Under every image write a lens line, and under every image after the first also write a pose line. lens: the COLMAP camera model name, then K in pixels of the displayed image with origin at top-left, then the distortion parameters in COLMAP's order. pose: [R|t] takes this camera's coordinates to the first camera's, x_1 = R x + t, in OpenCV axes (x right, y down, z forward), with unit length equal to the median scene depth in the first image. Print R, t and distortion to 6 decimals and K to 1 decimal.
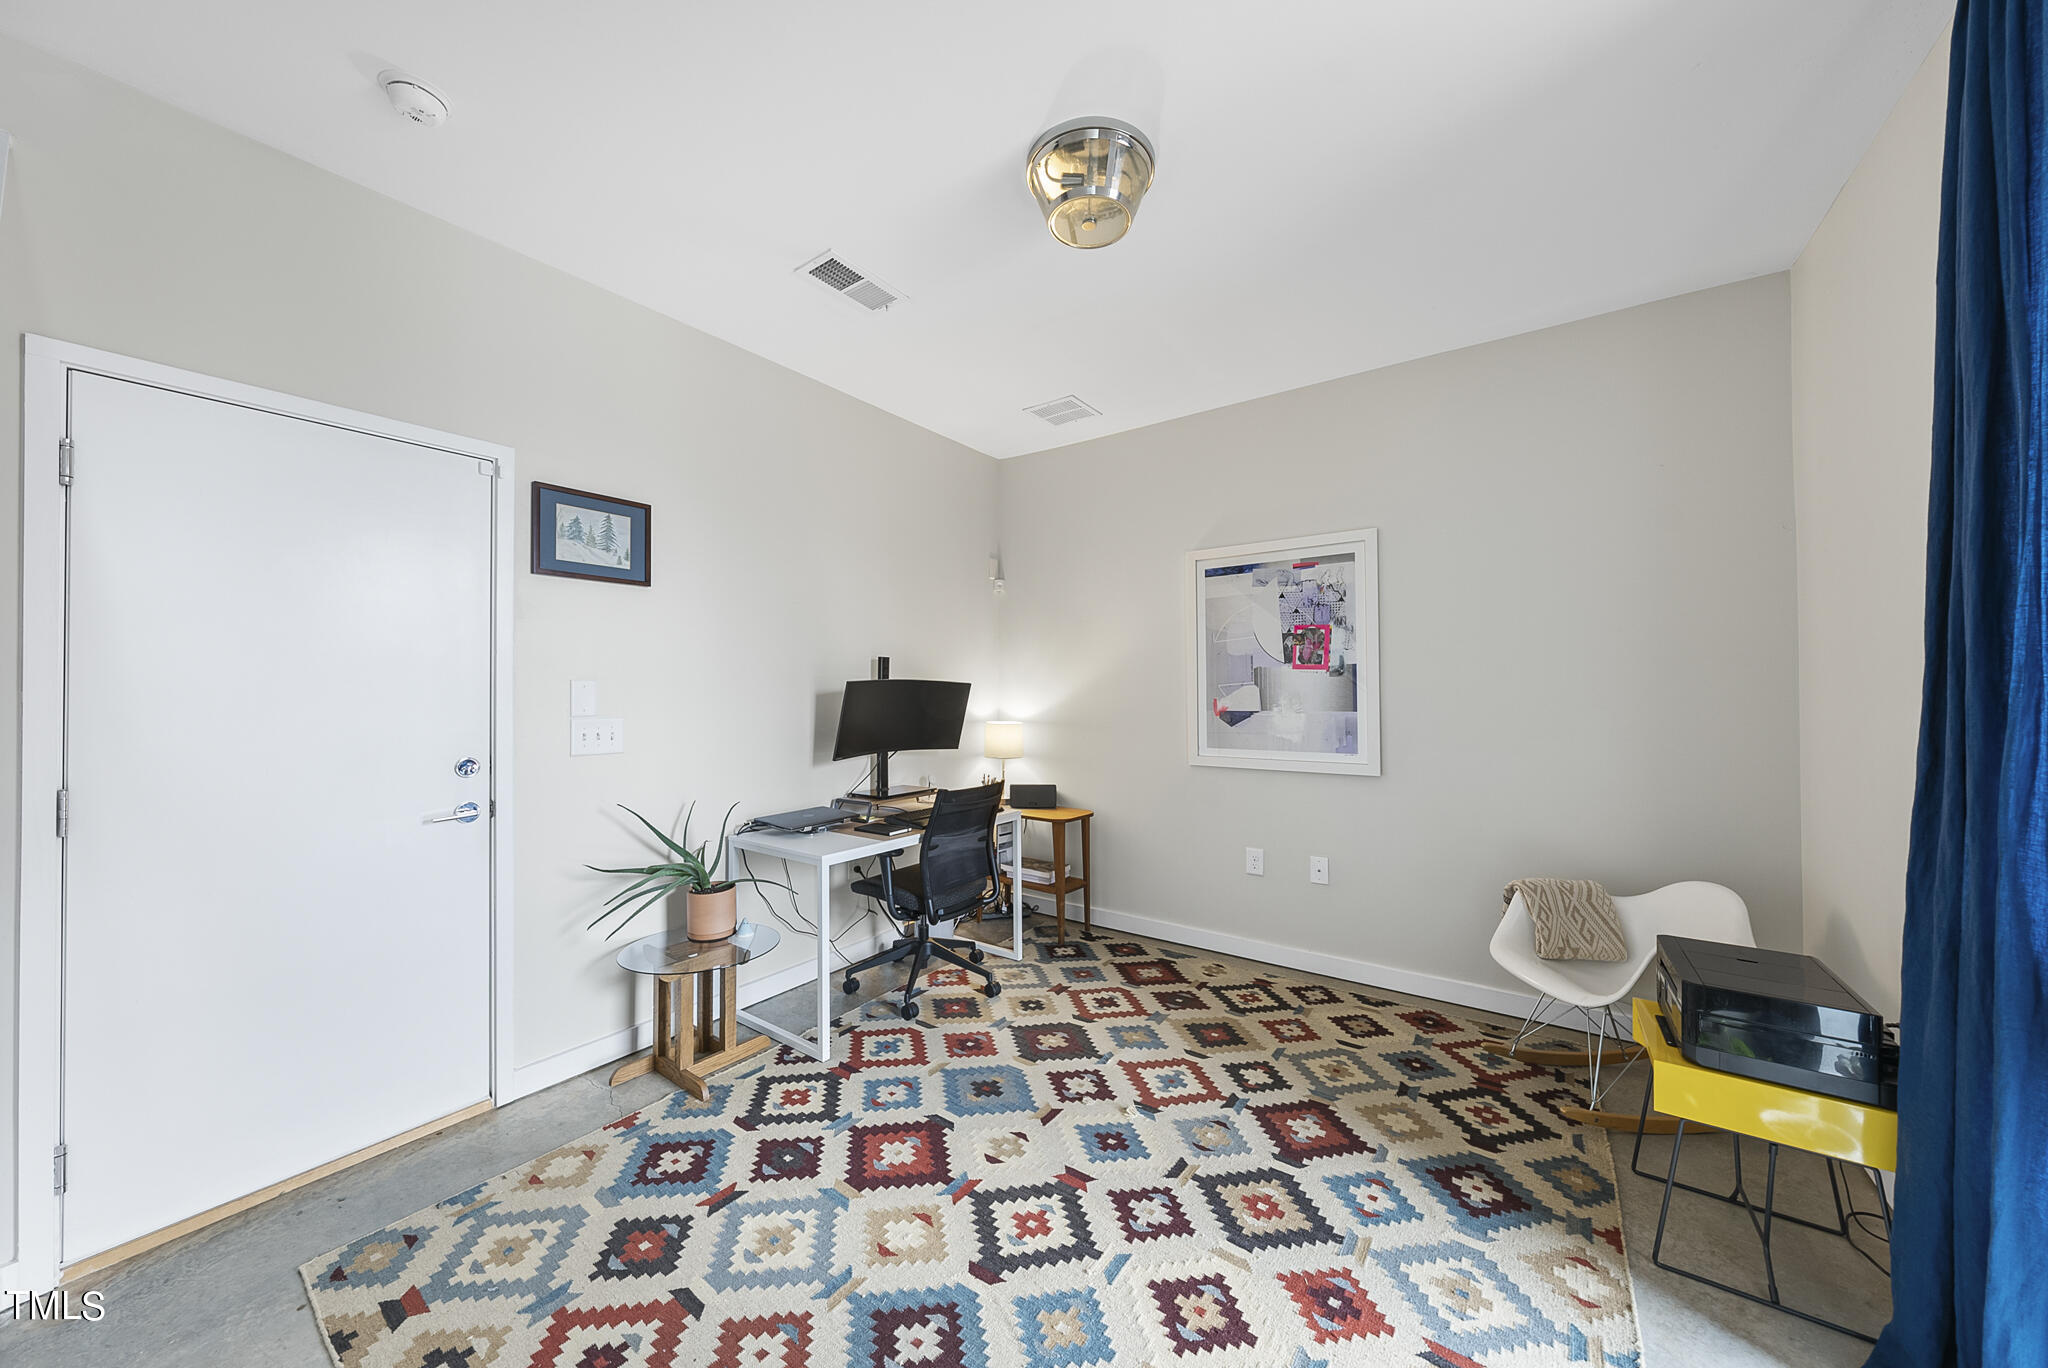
lens RADIAL K [[701.6, 0, 1025.4], [0, 701.6, 692.3], [0, 0, 1]] dist [-0.002086, -0.000083]
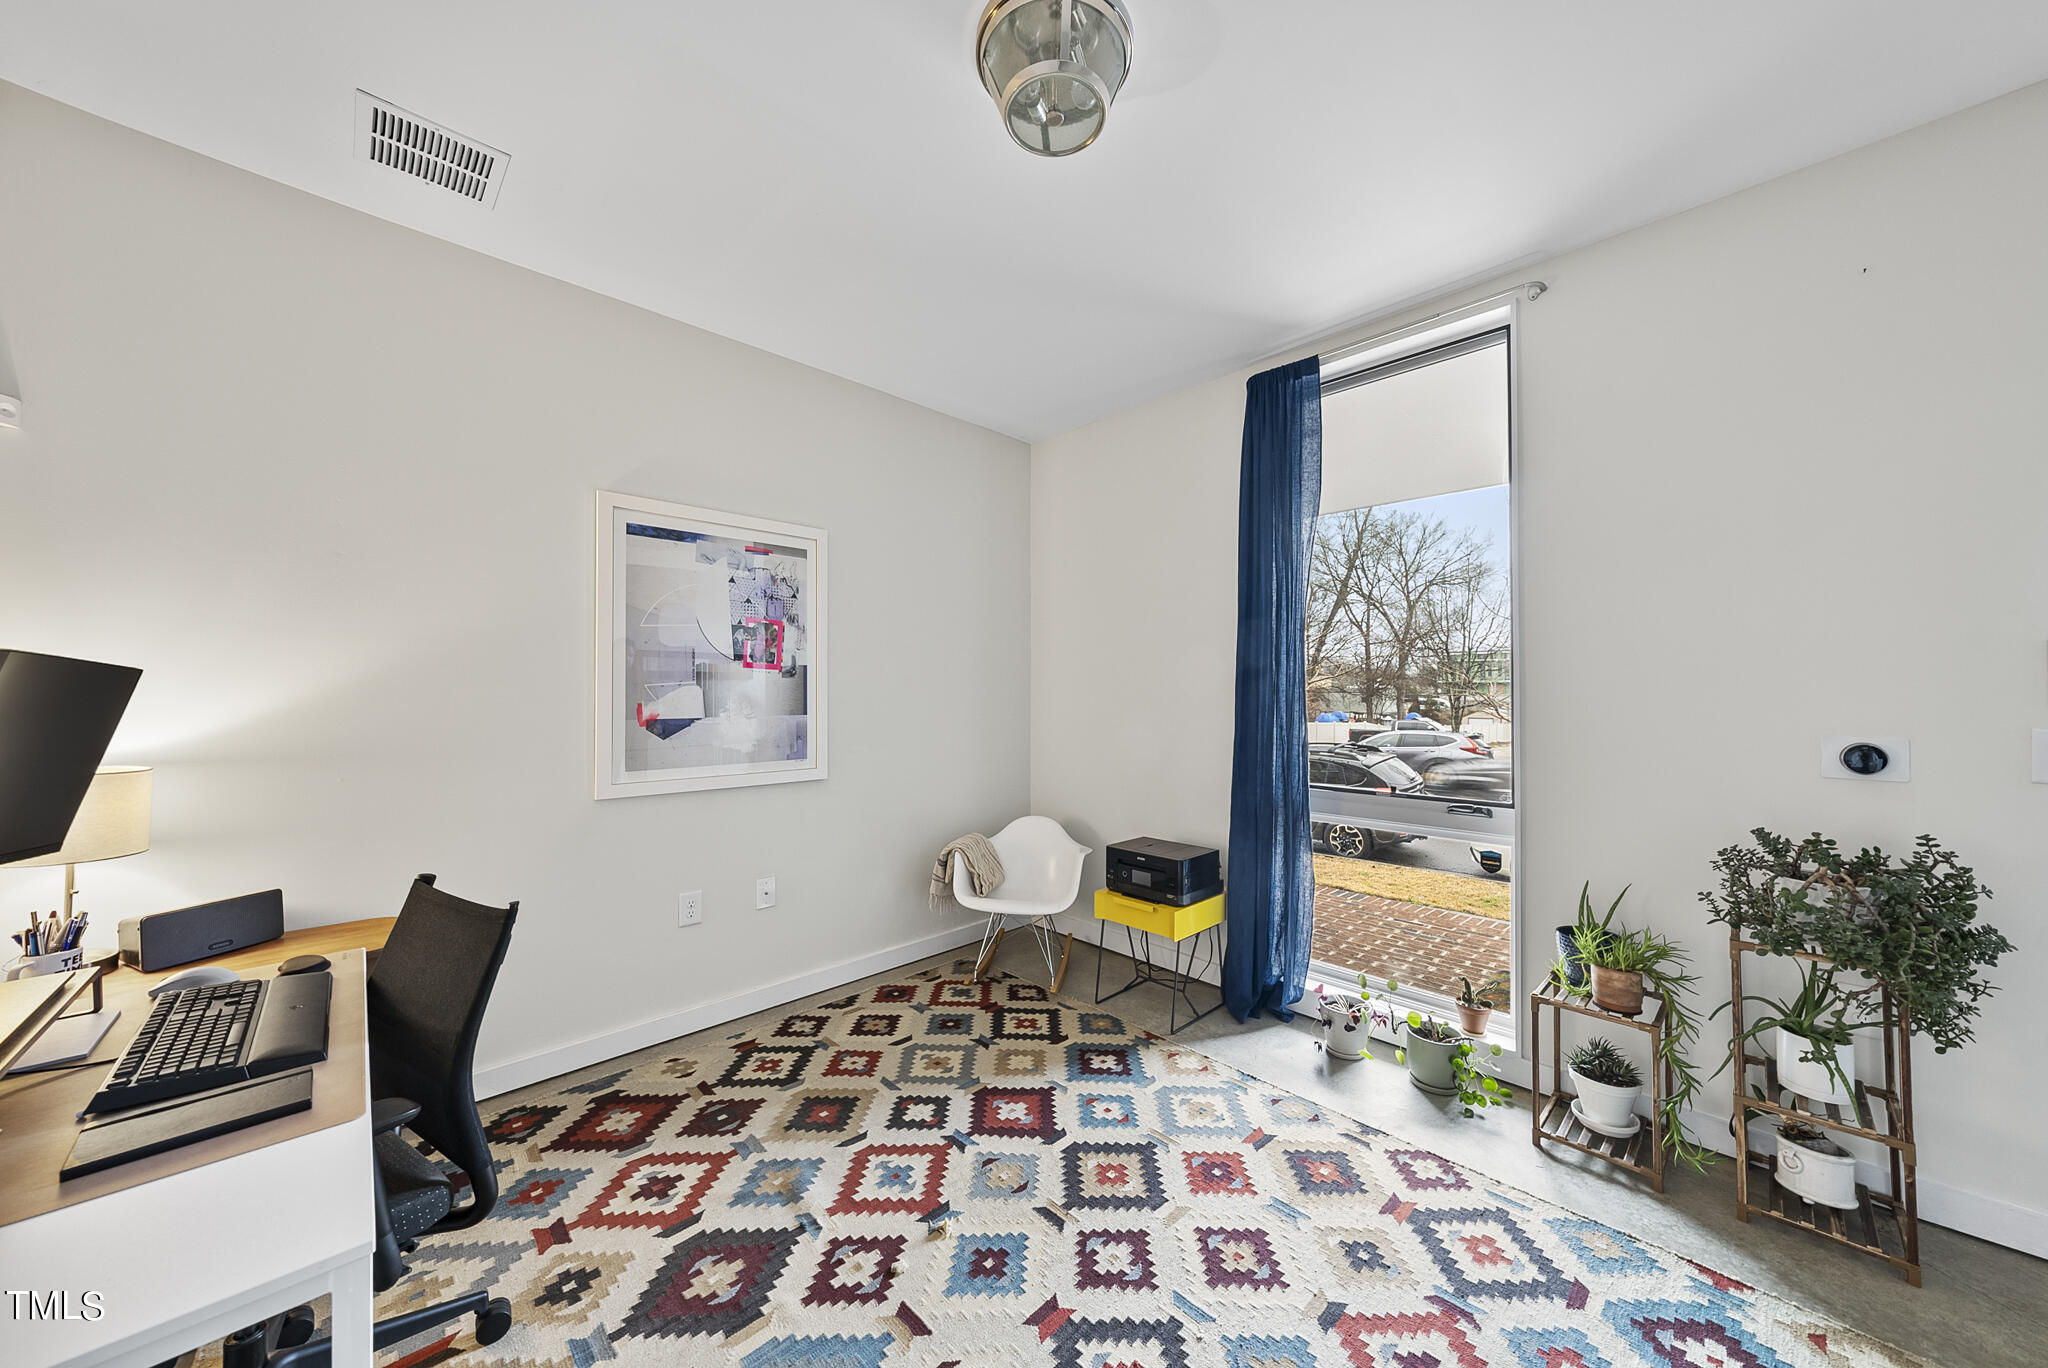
lens RADIAL K [[701.6, 0, 1026.3], [0, 701.6, 690.1], [0, 0, 1]] dist [-0.002086, -0.000083]
pose [[0.175514, 0.008905, 0.984437, -0.487921], [-0.001315, 0.999960, -0.008811, 0.001655], [-0.984476, 0.000252, 0.175519, 0.613727]]
